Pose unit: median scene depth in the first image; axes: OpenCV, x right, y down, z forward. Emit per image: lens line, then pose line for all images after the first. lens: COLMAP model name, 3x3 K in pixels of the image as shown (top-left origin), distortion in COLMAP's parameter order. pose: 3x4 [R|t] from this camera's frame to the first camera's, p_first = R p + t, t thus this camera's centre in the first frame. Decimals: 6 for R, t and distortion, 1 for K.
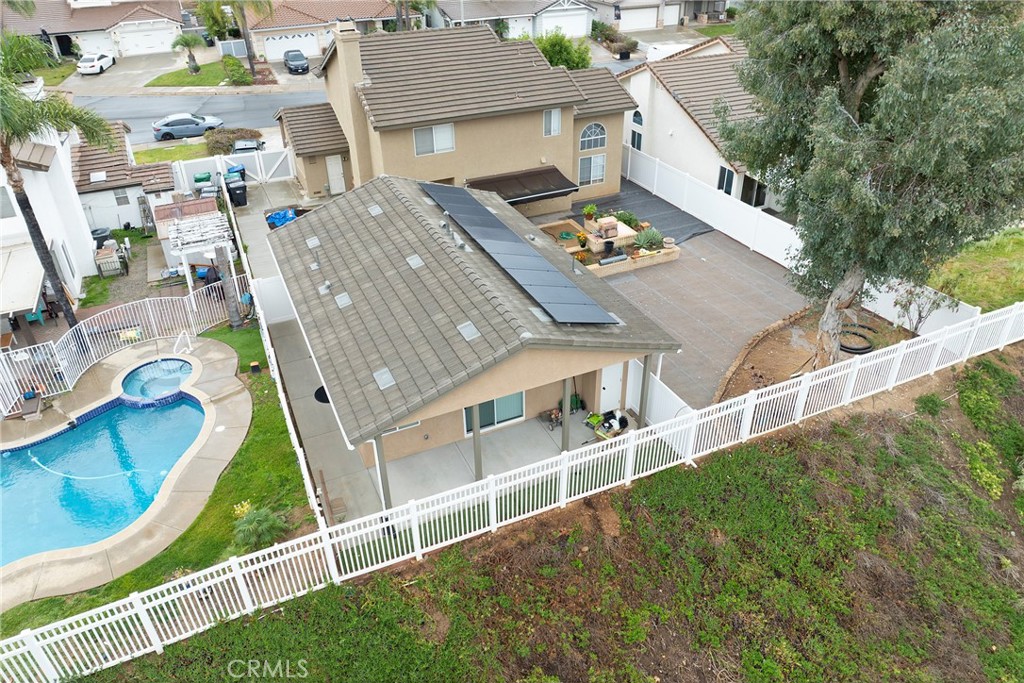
lens RADIAL K [[708.0, 0, 512.0], [0, 708.0, 341.5], [0, 0, 1]] dist [-0.052067, -0.000596]
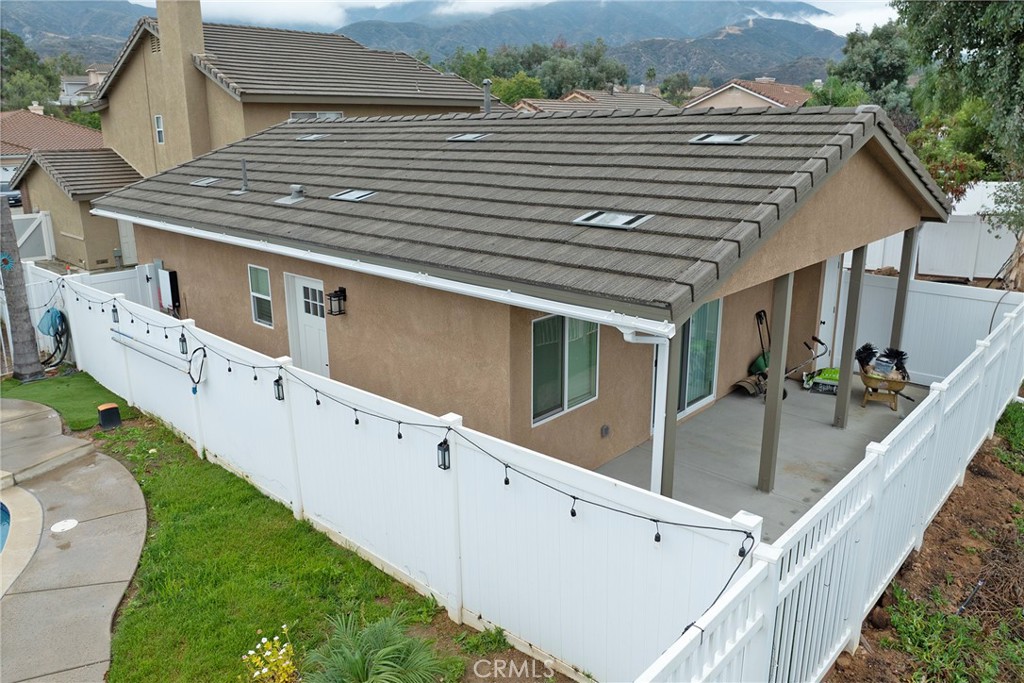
lens RADIAL K [[732.8, 0, 512.7], [0, 732.8, 324.2], [0, 0, 1]] dist [-0.065689, 0.002047]
pose [[0.919924, -0.091732, 0.381214, -0.393738], [0.204625, 0.941666, -0.267194, 0.207505], [-0.334466, 0.323805, 0.885033, 0.650377]]
